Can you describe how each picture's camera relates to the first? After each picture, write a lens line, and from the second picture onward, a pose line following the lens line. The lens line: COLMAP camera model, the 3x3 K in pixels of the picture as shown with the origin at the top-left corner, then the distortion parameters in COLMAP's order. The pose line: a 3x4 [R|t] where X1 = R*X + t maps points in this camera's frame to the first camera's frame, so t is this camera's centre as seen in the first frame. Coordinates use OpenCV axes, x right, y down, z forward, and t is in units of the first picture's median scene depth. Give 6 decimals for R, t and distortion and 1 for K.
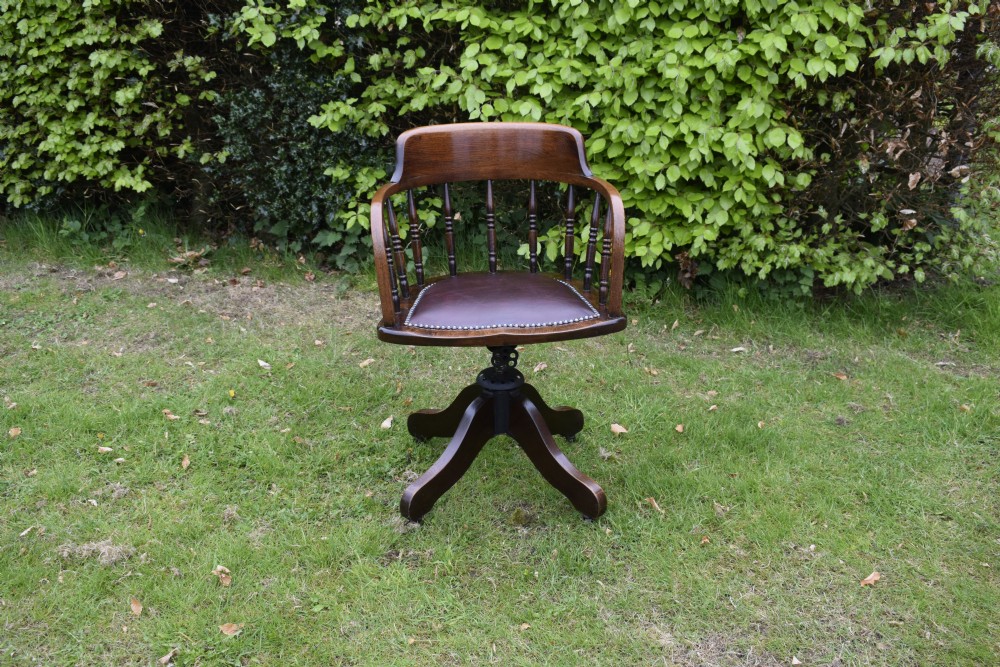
lens RADIAL K [[1038.6, 0, 500.0], [0, 1038.6, 333.5], [0, 0, 1]] dist [-0.016445, 0.001390]
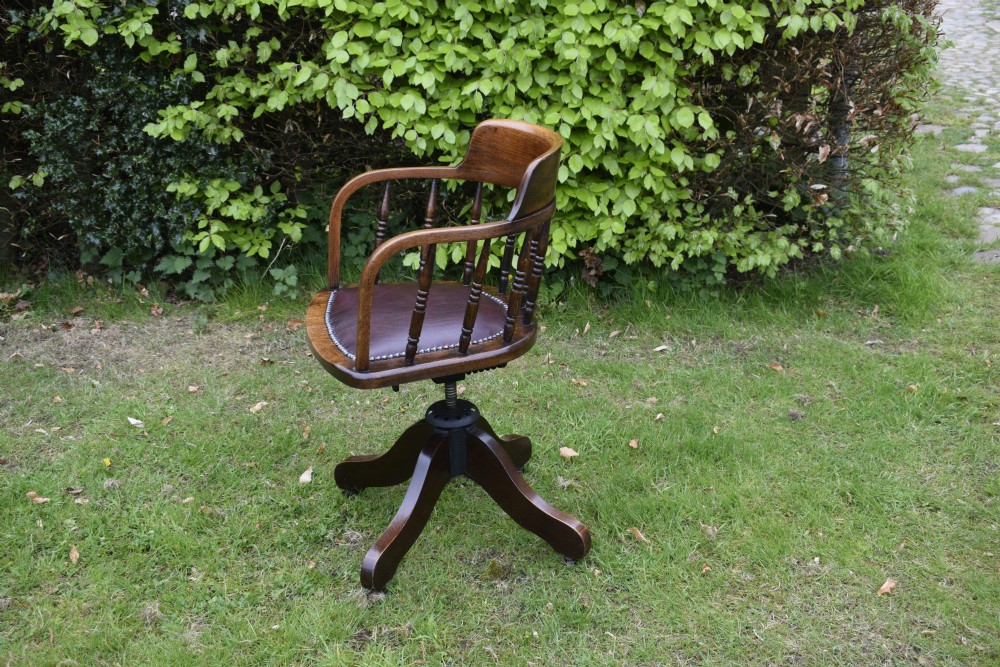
lens RADIAL K [[1110.1, 0, 500.0], [0, 1110.1, 333.5], [0, 0, 1]] dist [-0.019049, 0.005466]
pose [[0.977547, -0.096213, 0.187470, -0.092621], [0.096013, 0.995328, 0.010165, -0.021099], [-0.187572, 0.008063, 0.982218, 0.054663]]
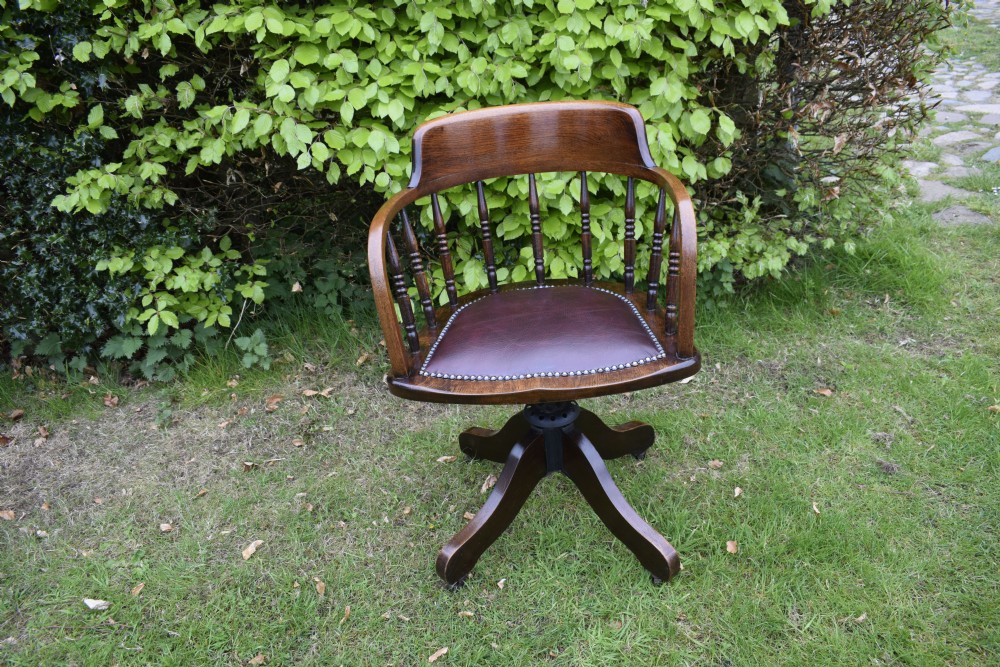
lens RADIAL K [[805.4, 0, 501.0], [0, 805.4, 336.2], [0, 0, 1]] dist [-0.009552, 0.009990]
pose [[0.927793, -0.246776, 0.279826, -0.083598], [0.217416, 0.967110, 0.132019, -0.135108], [-0.303202, -0.061648, 0.950930, 0.416317]]
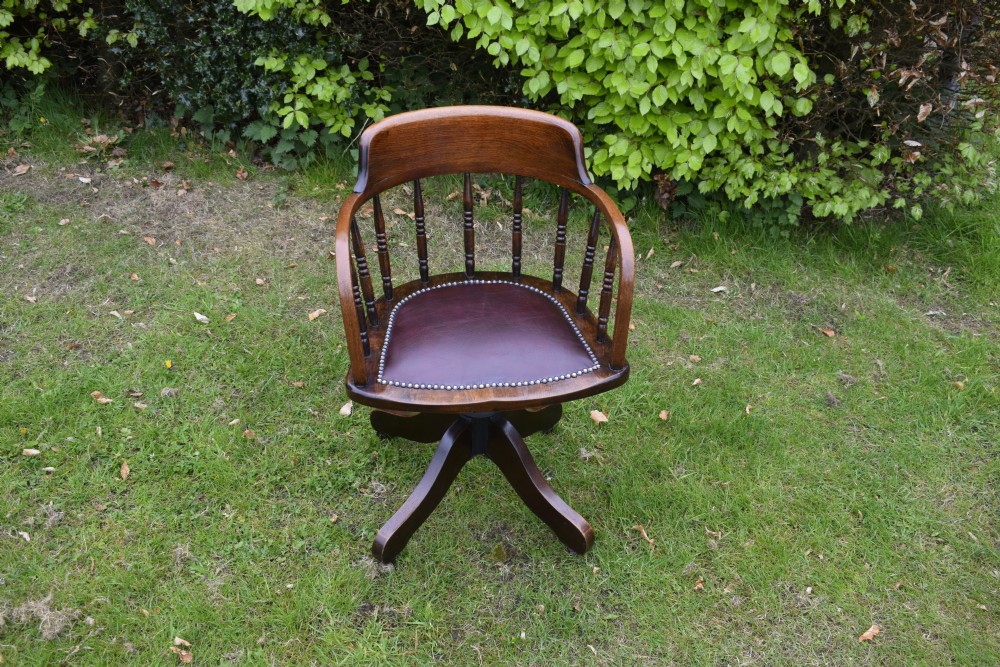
lens RADIAL K [[1038.6, 0, 500.0], [0, 1038.6, 333.5], [0, 0, 1]] dist [-0.016445, 0.001390]
pose [[0.997086, -0.003563, 0.076202, -0.035831], [-0.015140, 0.969796, 0.243448, -0.165902], [-0.074767, -0.243892, 0.966916, 0.103898]]
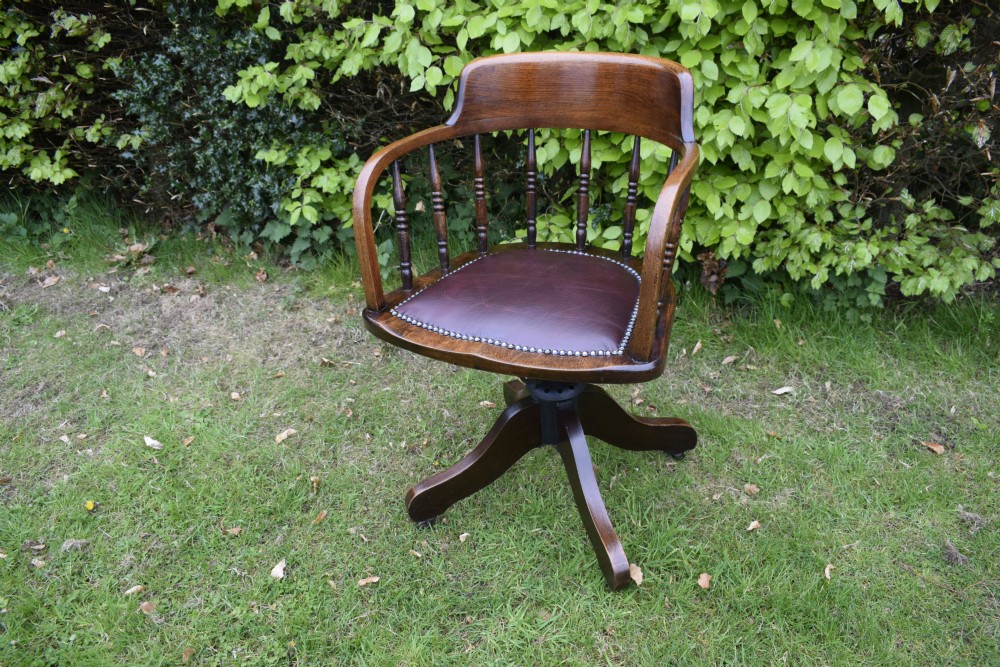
lens RADIAL K [[805.4, 0, 501.0], [0, 805.4, 336.2], [0, 0, 1]] dist [-0.009552, 0.009990]
pose [[0.996699, -0.031622, -0.074770, 0.070367], [0.043710, 0.985155, 0.166012, -0.125286], [0.068410, -0.168732, 0.983285, 0.414744]]
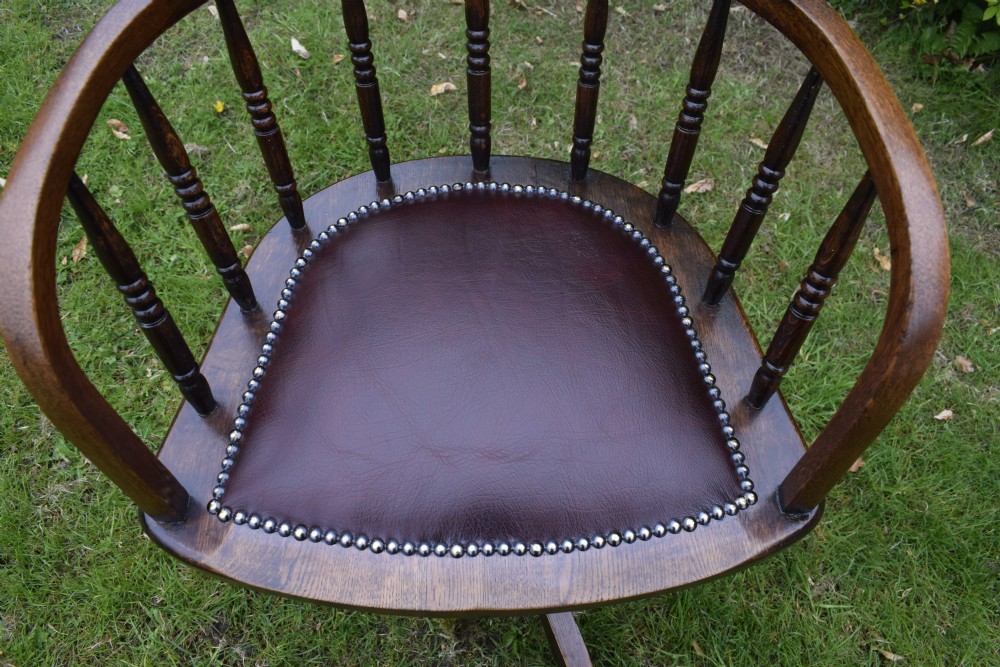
lens RADIAL K [[764.9, 0, 500.0], [0, 764.9, 333.5], [0, 0, 1]] dist [-0.014926, 0.001693]
pose [[0.912639, 0.360973, -0.191801, 0.045148], [-0.171166, 0.763578, 0.622616, -0.145066], [0.371203, -0.535394, 0.758658, 0.538256]]
